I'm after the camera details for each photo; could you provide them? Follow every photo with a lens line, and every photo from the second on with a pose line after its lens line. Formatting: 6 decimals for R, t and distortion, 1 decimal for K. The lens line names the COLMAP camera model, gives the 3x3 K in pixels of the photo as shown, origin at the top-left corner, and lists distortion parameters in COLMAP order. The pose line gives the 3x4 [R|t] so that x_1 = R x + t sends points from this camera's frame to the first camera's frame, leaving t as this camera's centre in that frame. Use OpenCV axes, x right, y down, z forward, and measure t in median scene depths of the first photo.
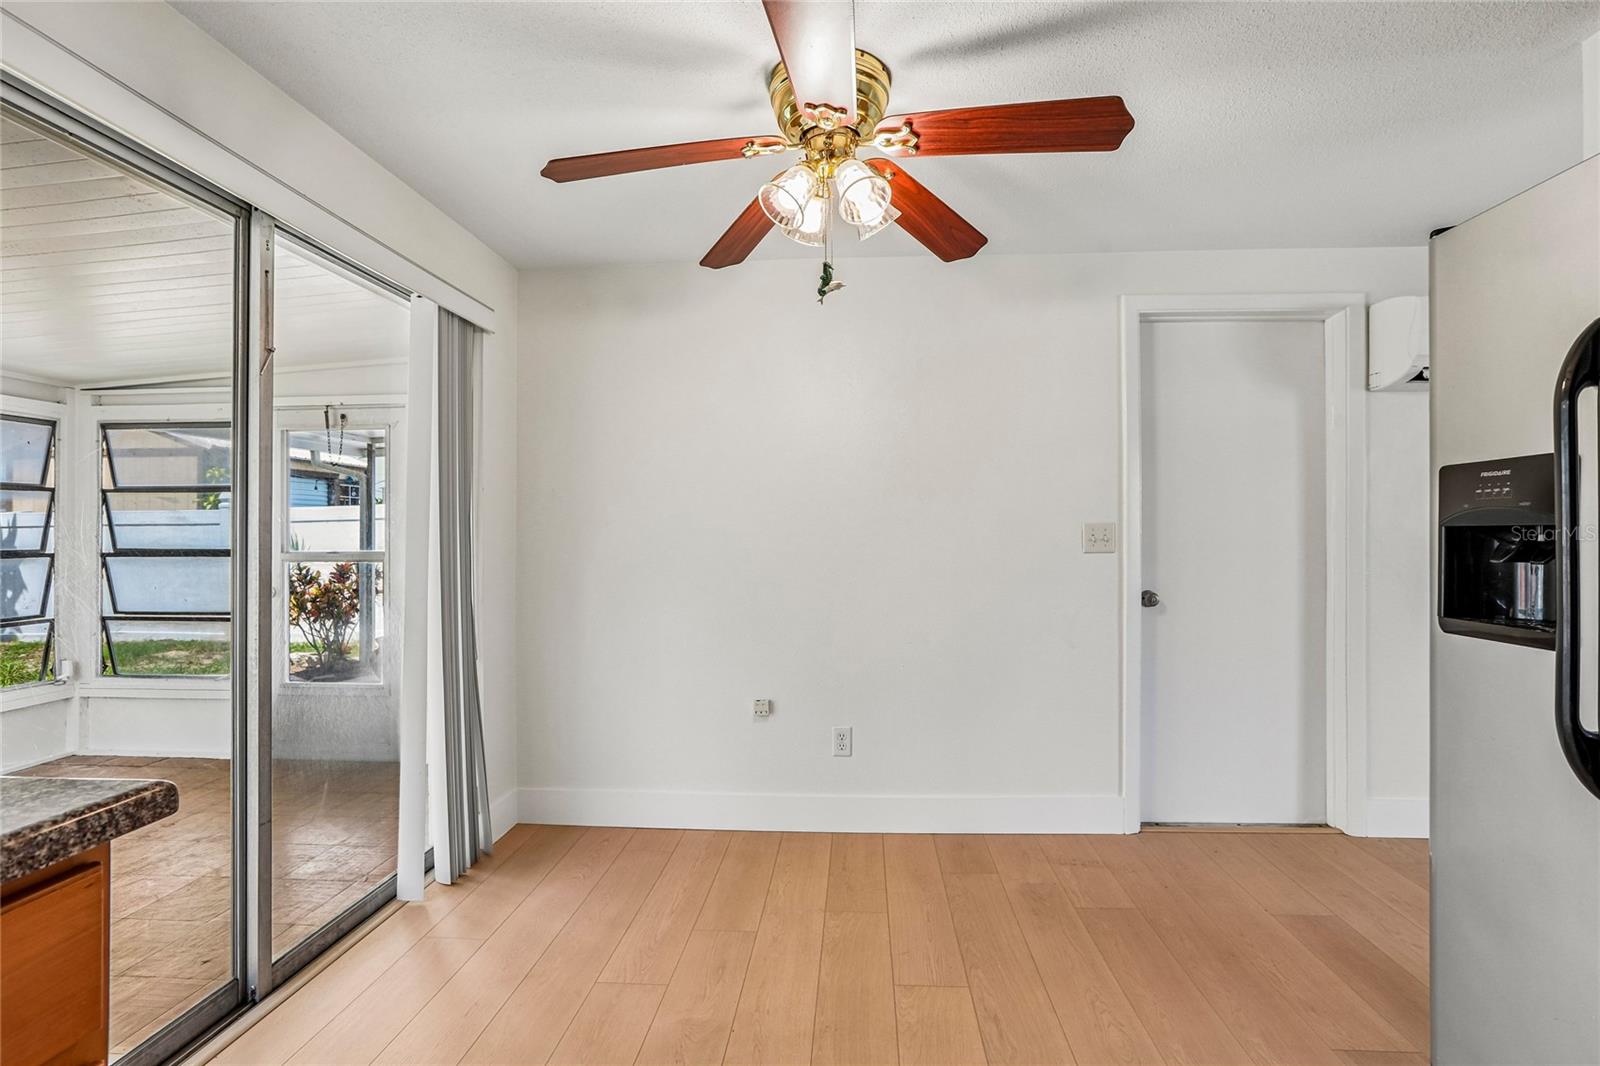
lens RADIAL K [[746.3, 0, 829.6], [0, 746.3, 528.6], [0, 0, 1]] dist [-0.053166, 0.025206]
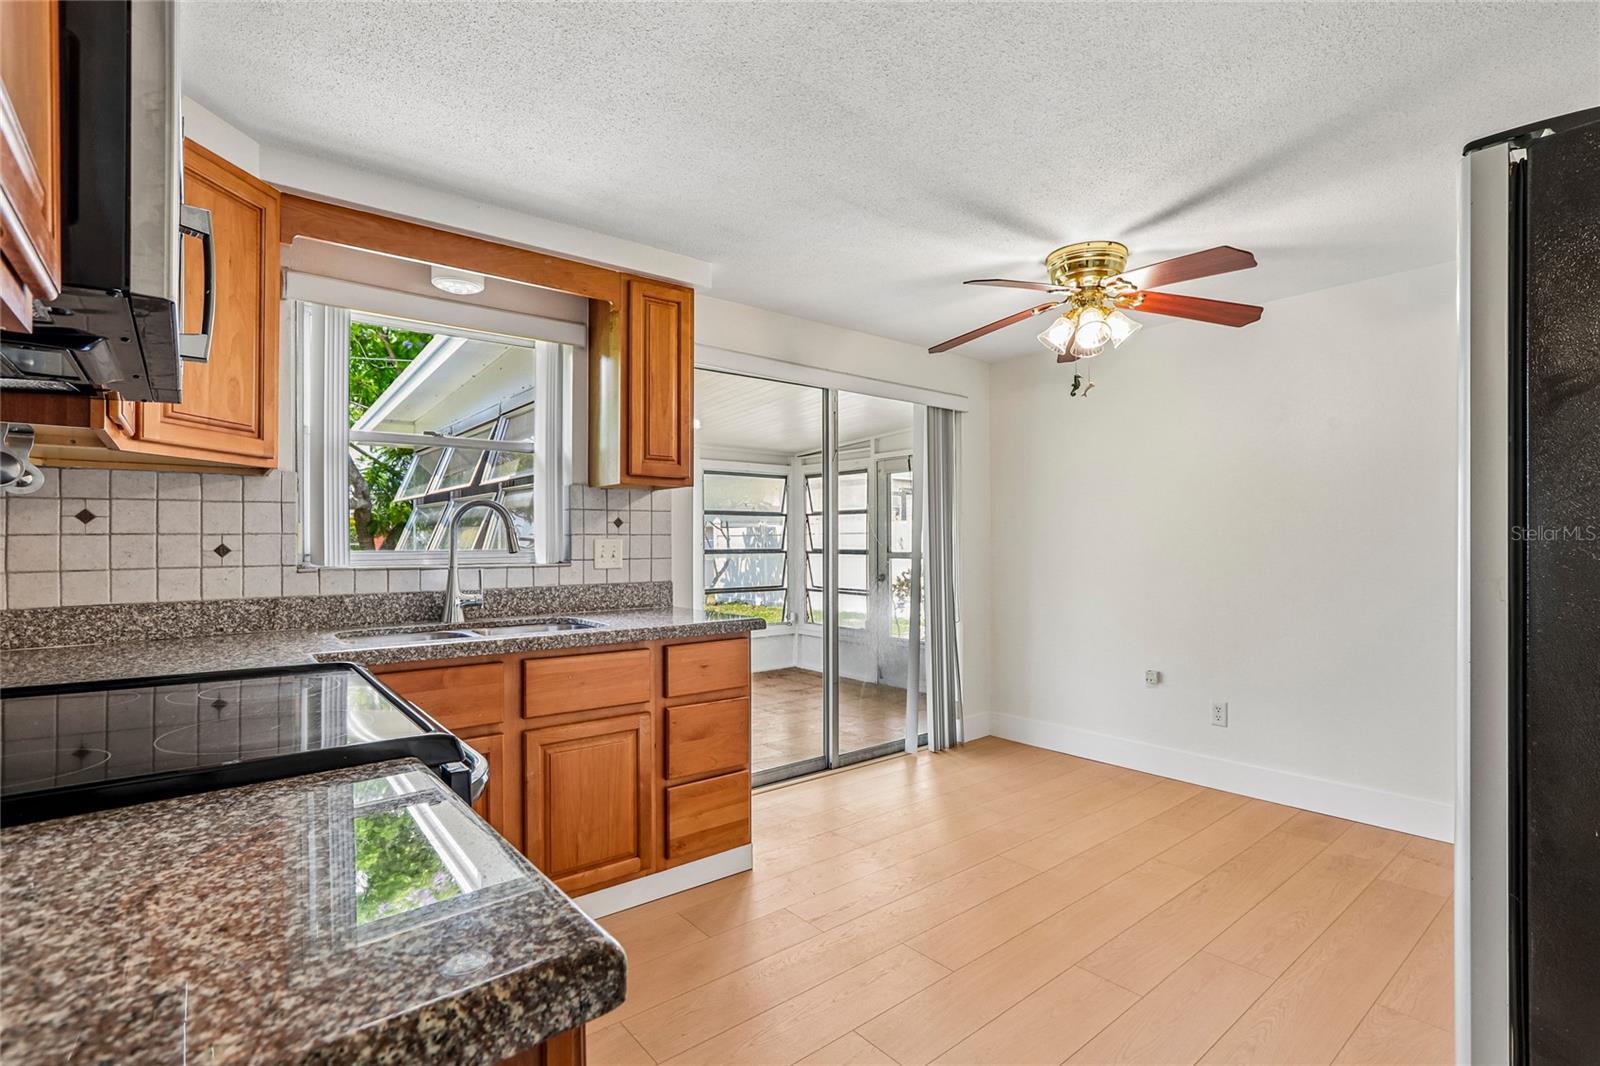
lens RADIAL K [[770.6, 0, 809.6], [0, 770.6, 534.7], [0, 0, 1]] dist [-0.055168, 0.027094]
pose [[0.679898, -0.004194, -0.733295, 0.531706], [0.007162, 0.999974, 0.000922, -0.010531], [0.733272, -0.005879, 0.679910, -0.362938]]
